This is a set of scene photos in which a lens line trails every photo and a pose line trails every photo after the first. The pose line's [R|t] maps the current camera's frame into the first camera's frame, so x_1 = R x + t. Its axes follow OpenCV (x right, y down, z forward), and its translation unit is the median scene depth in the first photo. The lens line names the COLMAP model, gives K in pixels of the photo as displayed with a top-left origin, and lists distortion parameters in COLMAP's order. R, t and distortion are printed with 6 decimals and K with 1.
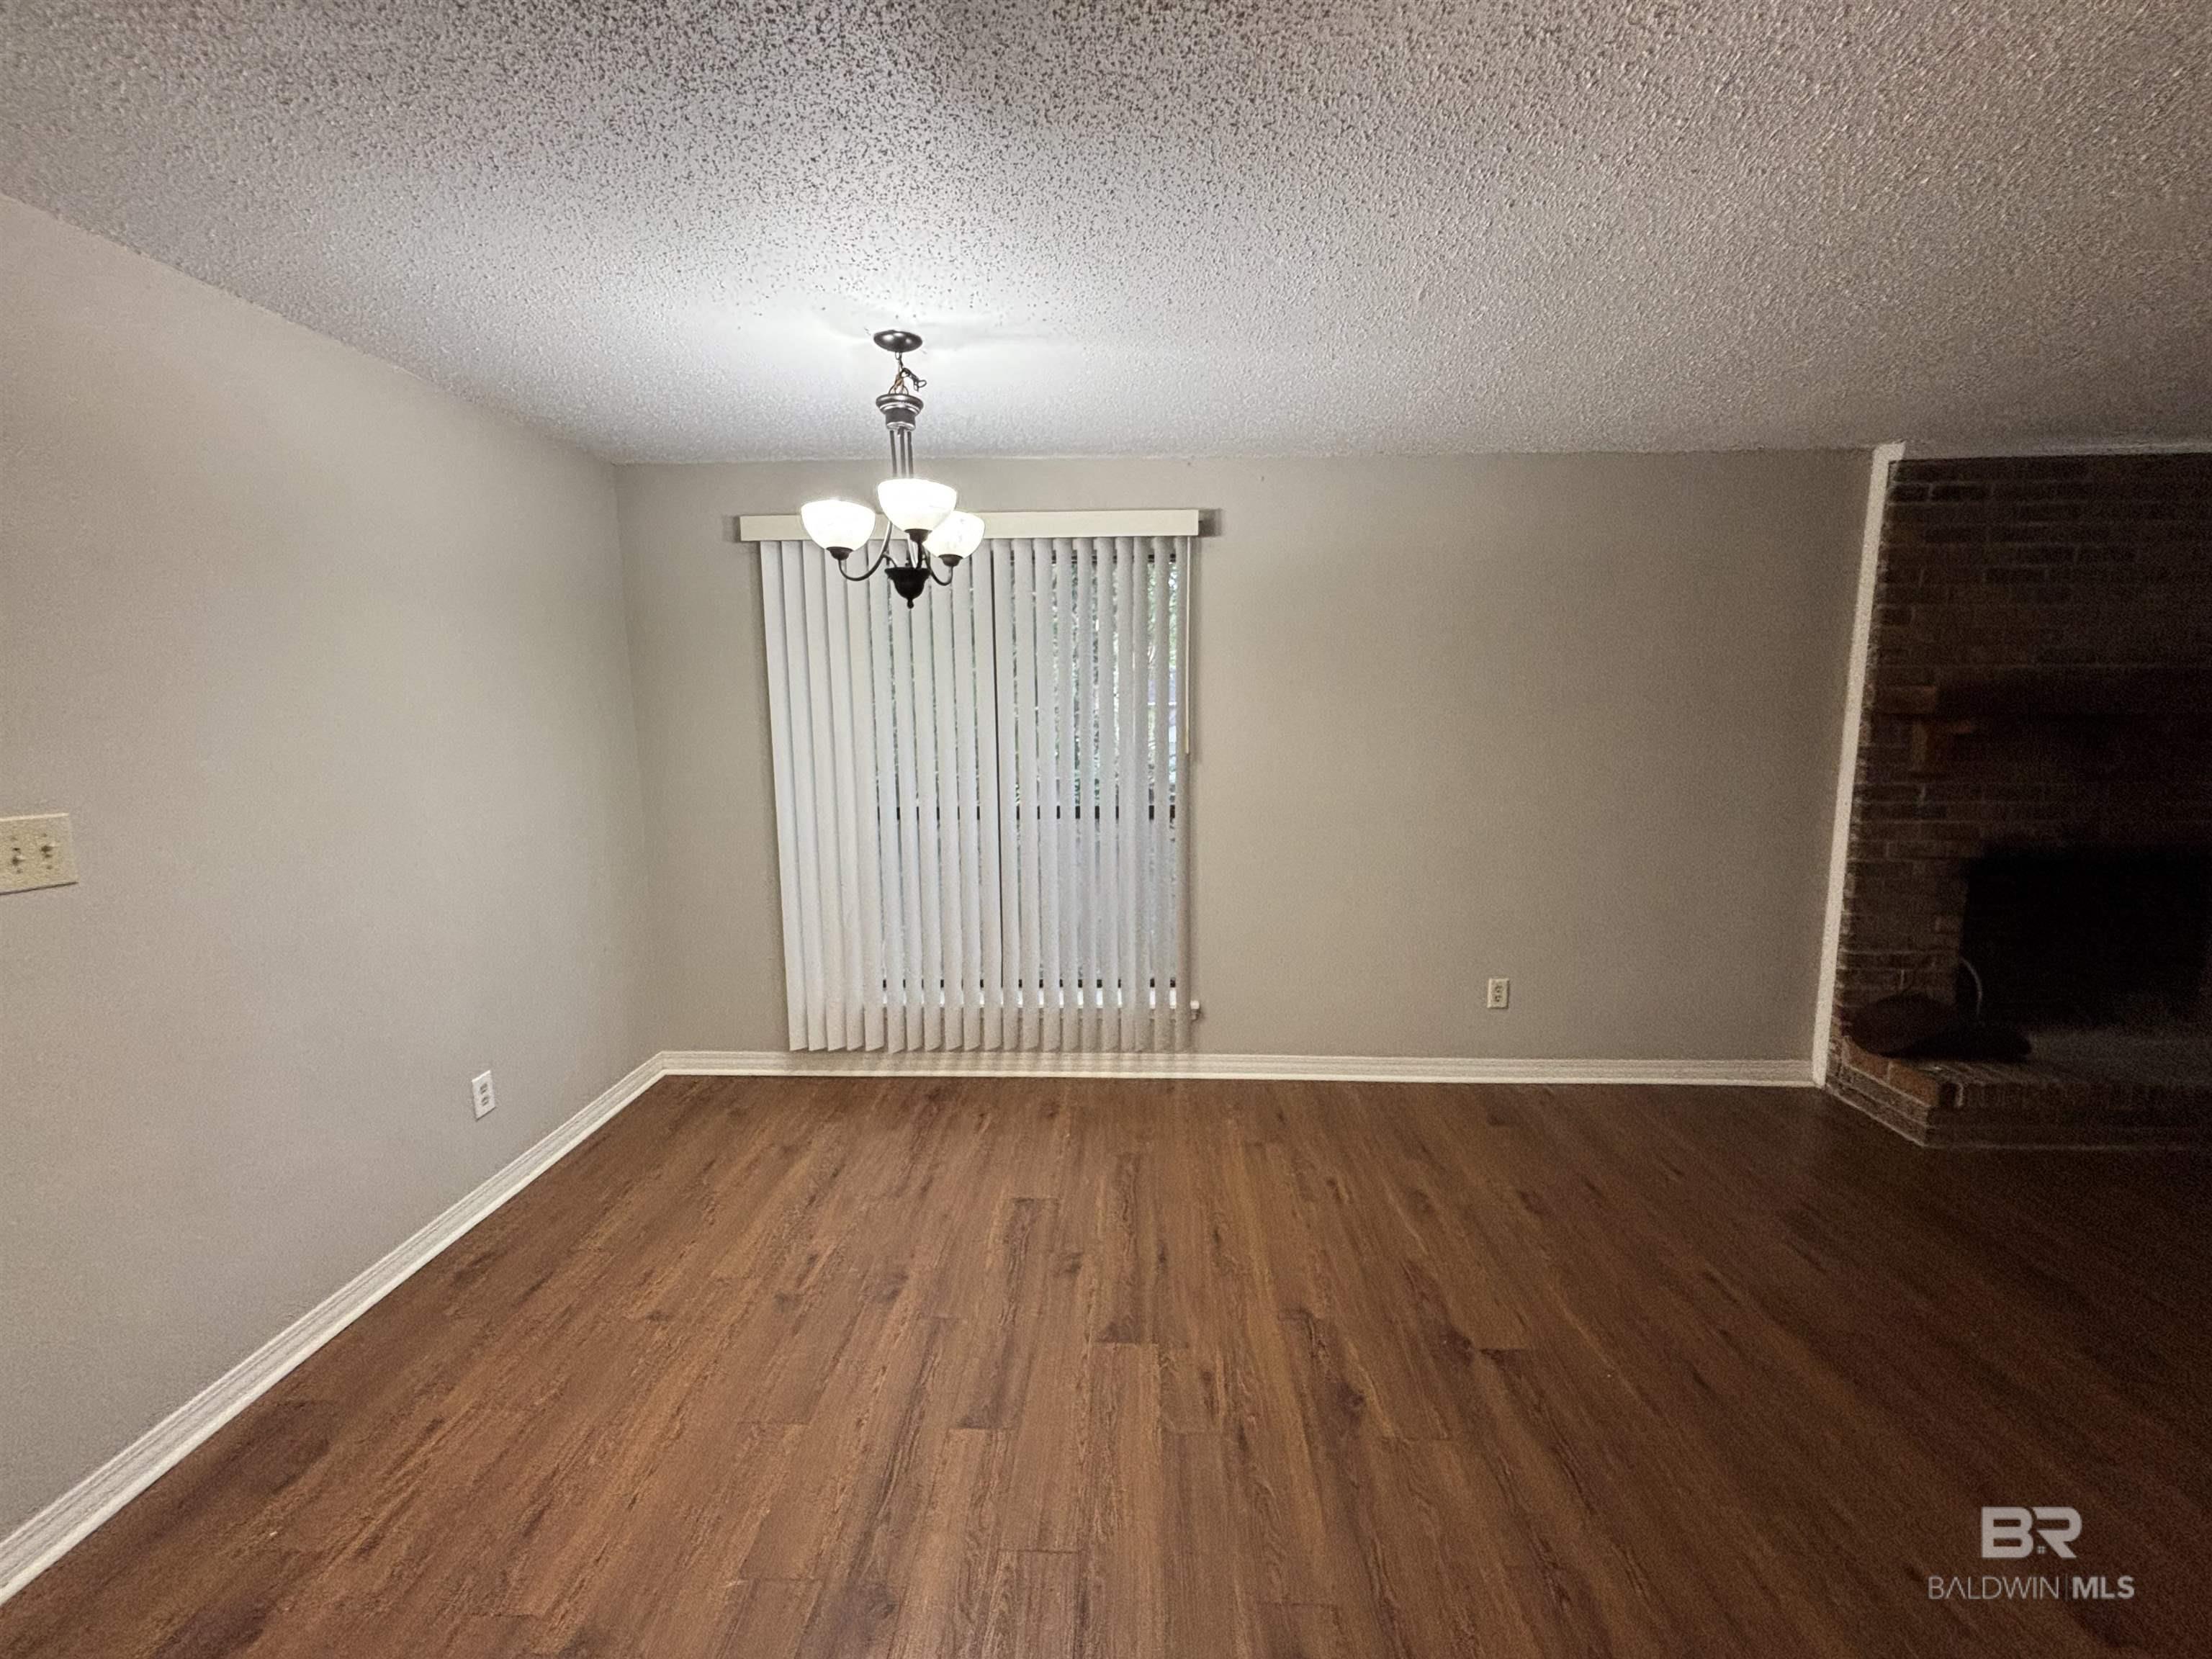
lens RADIAL K [[901.9, 0, 1110.9], [0, 901.9, 832.7], [0, 0, 1]] dist [0.004357, 0.003430]
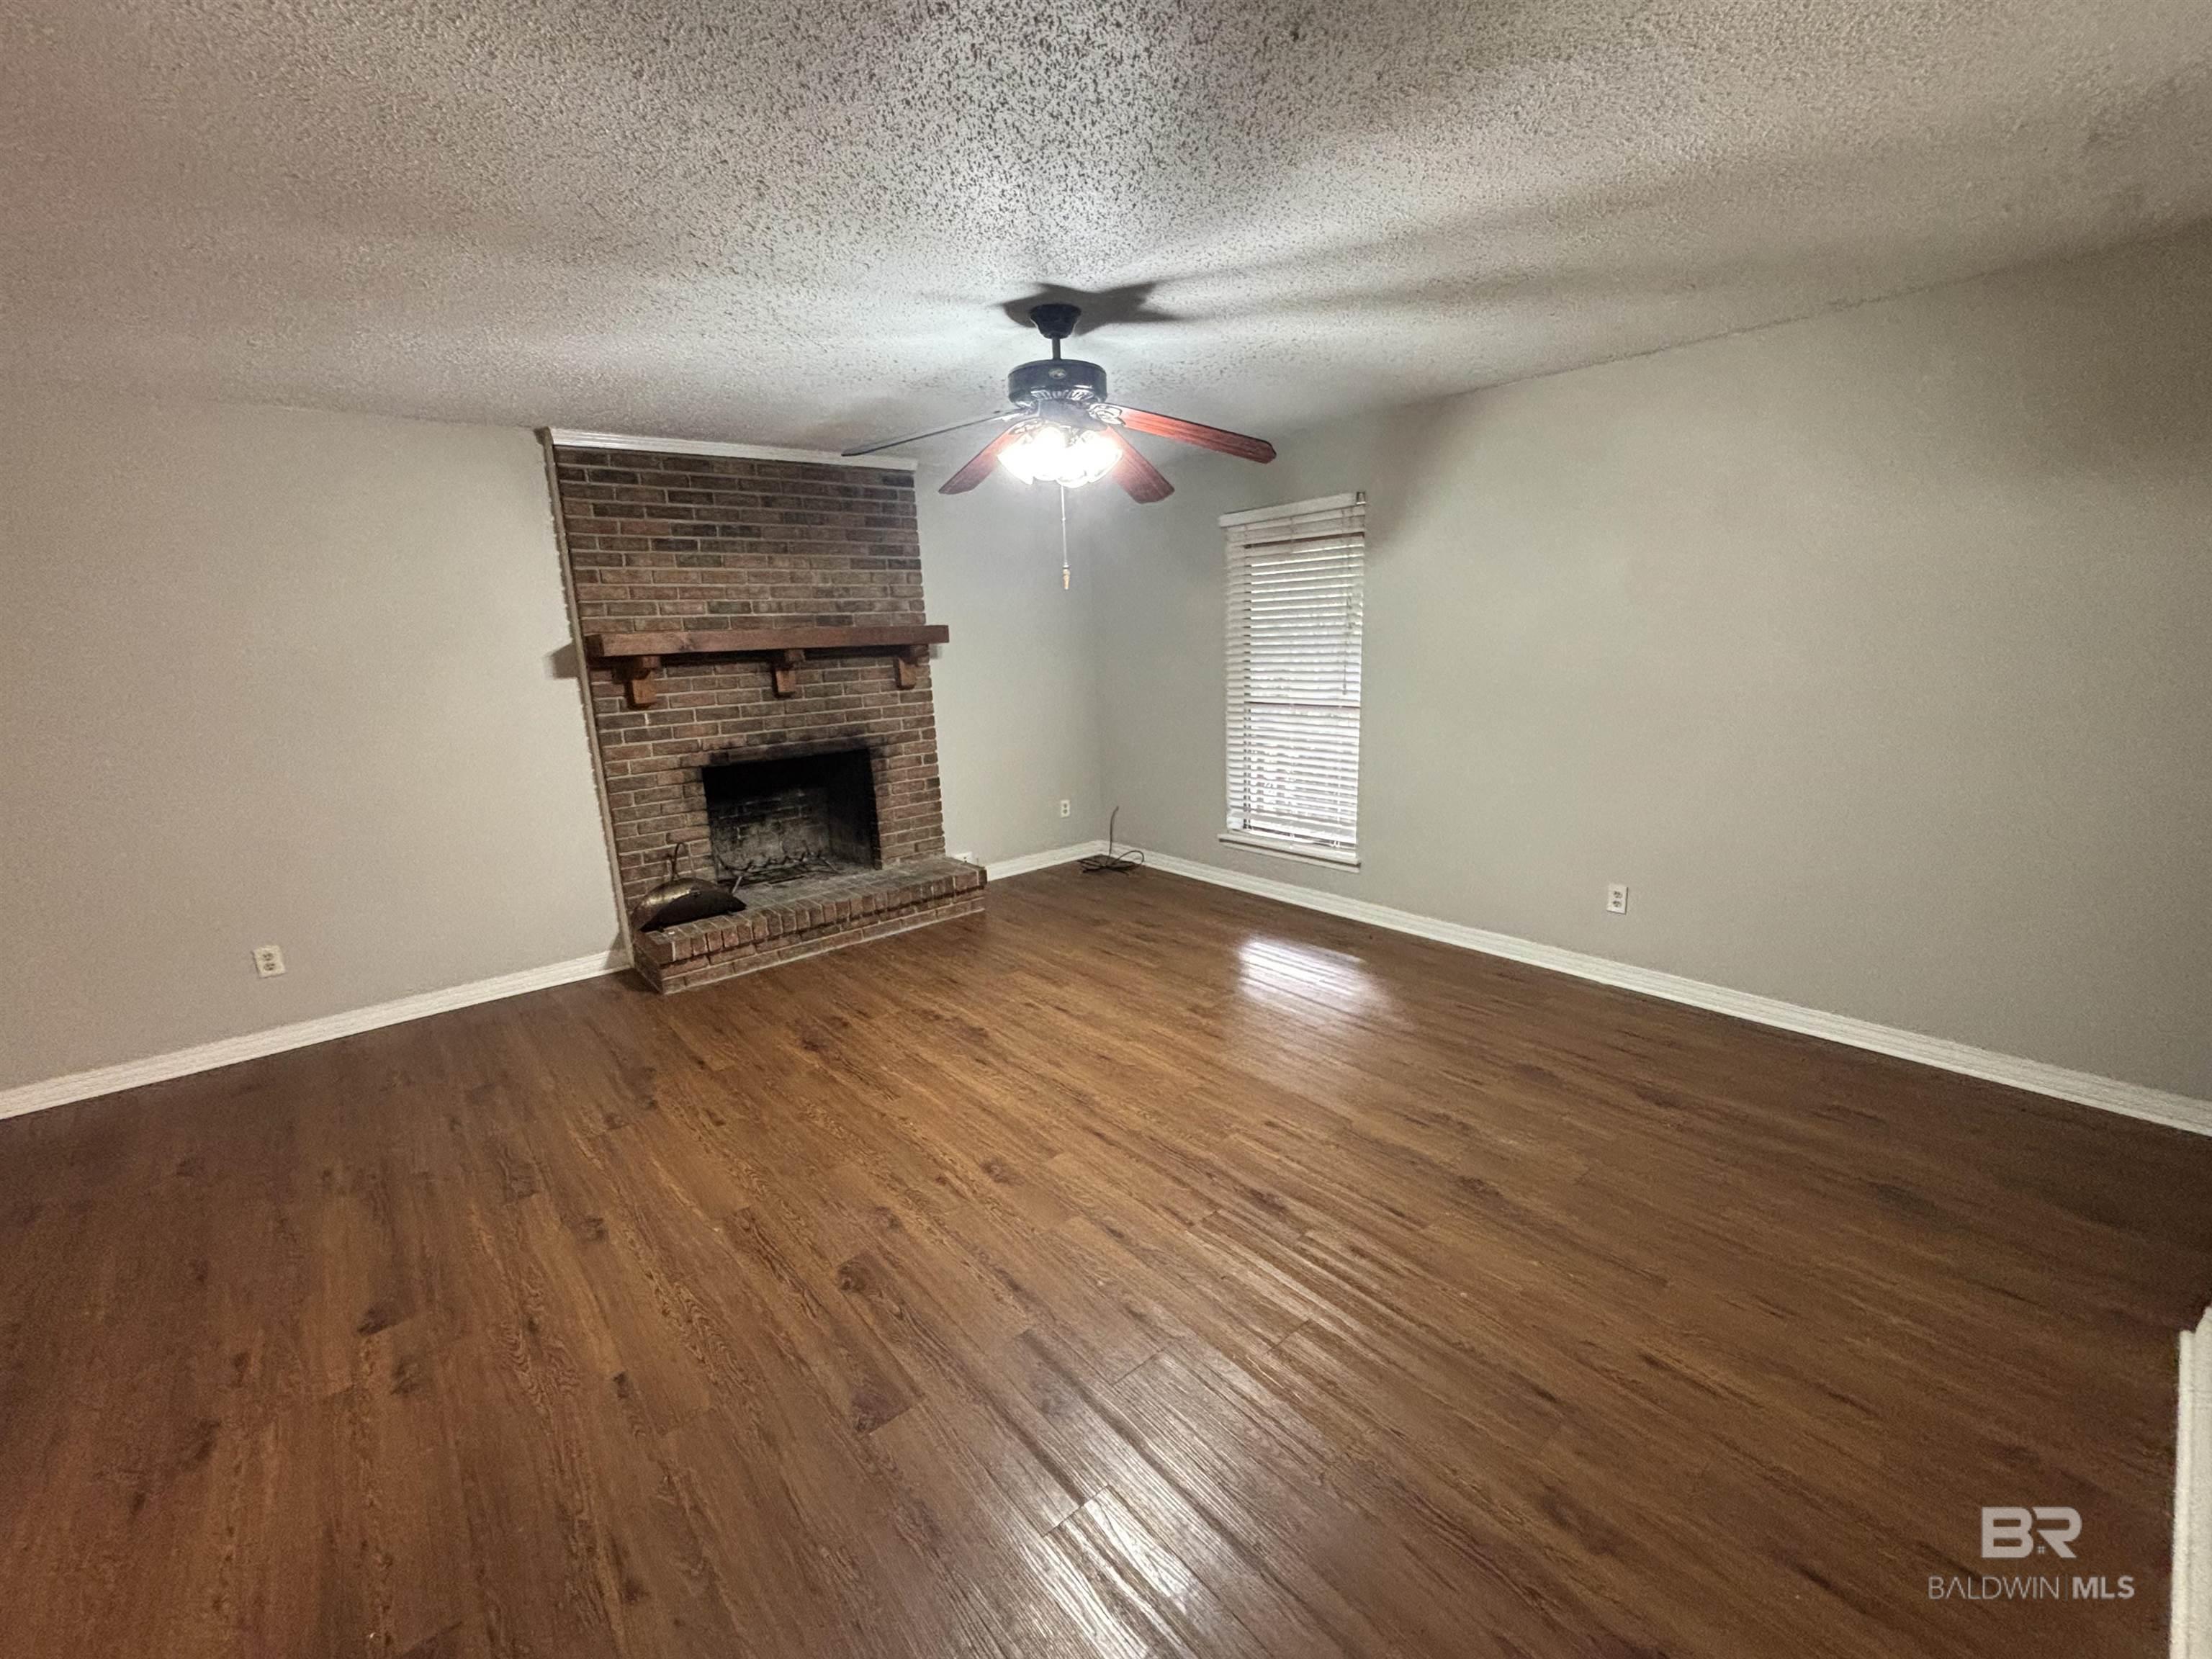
lens RADIAL K [[901.9, 0, 1103.6], [0, 901.9, 827.8], [0, 0, 1]] dist [0.004357, 0.003430]
pose [[0.741406, -0.174856, 0.647876, 0.526642], [0.132511, 0.984593, 0.114092, 0.044528], [-0.657844, 0.001262, 0.753153, -0.351106]]
